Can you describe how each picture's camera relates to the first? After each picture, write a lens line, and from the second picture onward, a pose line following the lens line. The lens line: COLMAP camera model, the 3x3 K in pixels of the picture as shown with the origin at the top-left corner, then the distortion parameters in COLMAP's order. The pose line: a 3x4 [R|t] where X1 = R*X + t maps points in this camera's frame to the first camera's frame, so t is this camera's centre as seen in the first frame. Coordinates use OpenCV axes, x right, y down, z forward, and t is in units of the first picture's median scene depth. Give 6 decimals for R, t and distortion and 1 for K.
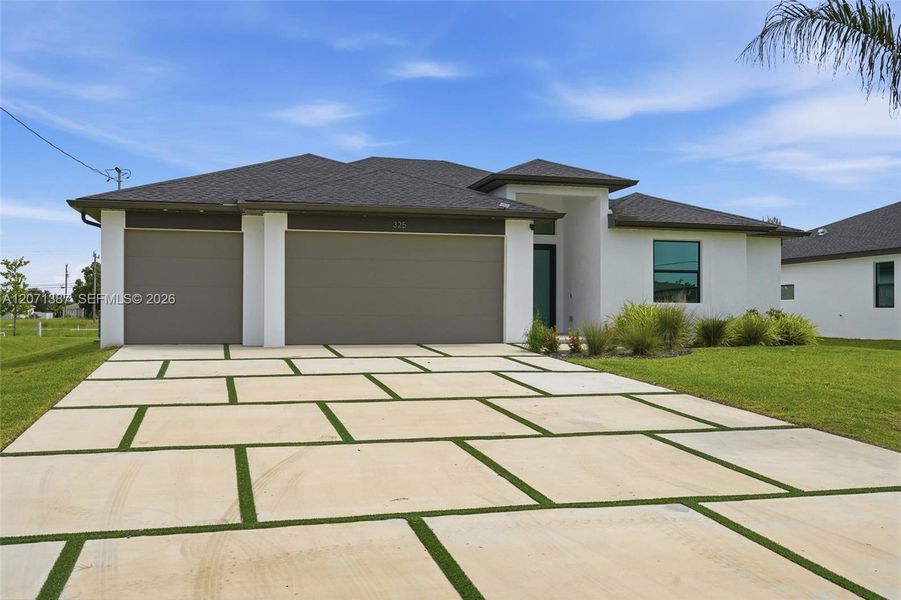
lens RADIAL K [[853.8, 0, 437.8], [0, 853.8, 299.5], [0, 0, 1]] dist [-0.010763, -0.001383]
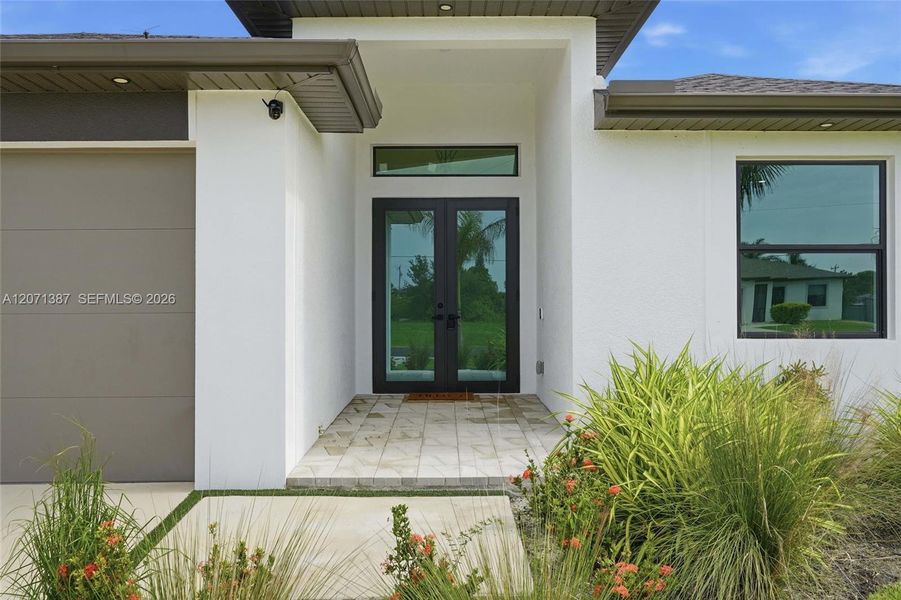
lens RADIAL K [[686.4, 0, 450.5], [0, 686.4, 300.0], [0, 0, 1]] dist [-0.004507, 0.000389]
pose [[0.972075, -0.009462, -0.234480, 0.201957], [0.014069, 0.999739, 0.017984, -0.019218], [0.234249, -0.020781, 0.971954, 0.692612]]
